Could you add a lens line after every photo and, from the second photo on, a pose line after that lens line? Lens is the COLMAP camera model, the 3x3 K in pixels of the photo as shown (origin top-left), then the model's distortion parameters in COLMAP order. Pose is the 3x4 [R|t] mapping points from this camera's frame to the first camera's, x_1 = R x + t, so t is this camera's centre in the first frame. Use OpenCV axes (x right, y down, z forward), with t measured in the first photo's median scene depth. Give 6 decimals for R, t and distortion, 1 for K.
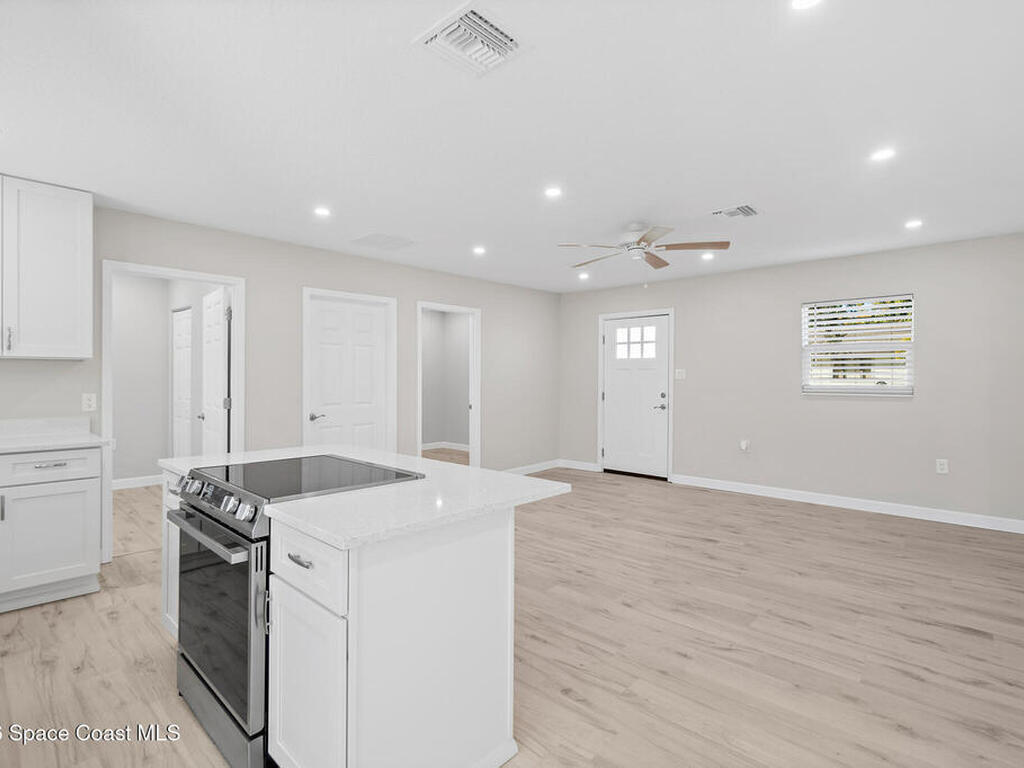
lens RADIAL K [[504.0, 0, 510.1], [0, 504.0, 381.2], [0, 0, 1]] dist [-0.008983, 0.001443]
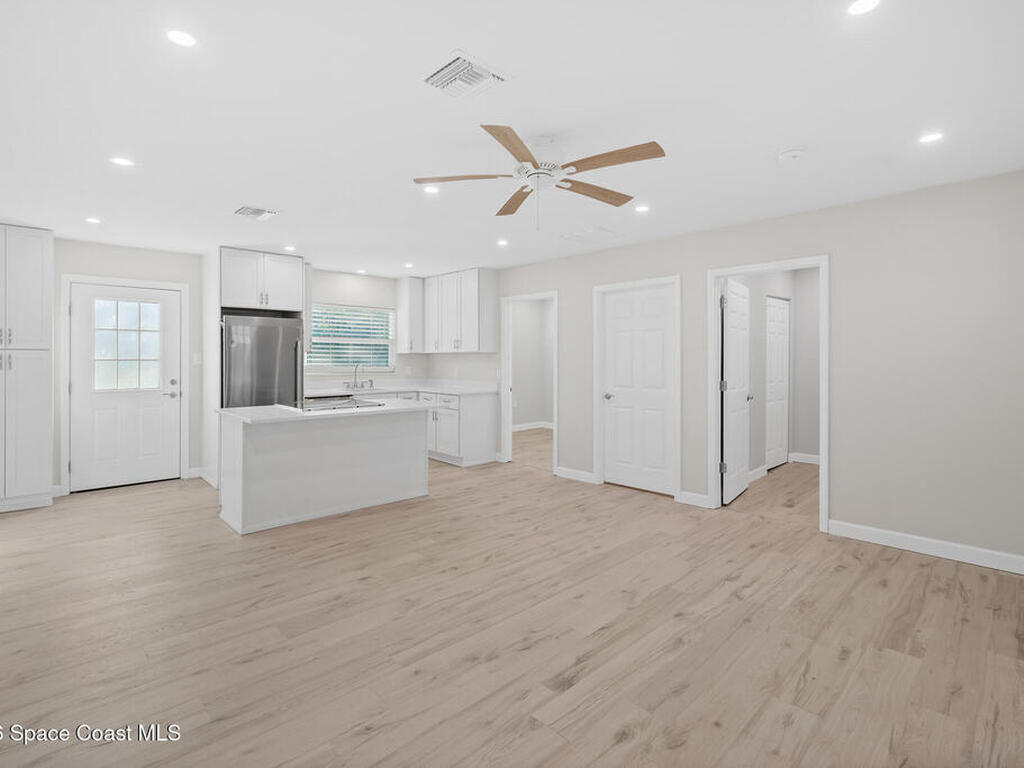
lens RADIAL K [[504.0, 0, 515.1], [0, 504.0, 374.8], [0, 0, 1]] dist [-0.008983, 0.001443]
pose [[-0.038475, 0.029848, -0.998814, 0.711004], [-0.010635, 0.999485, 0.030277, -0.013838], [0.999203, 0.011787, -0.038138, 0.754183]]
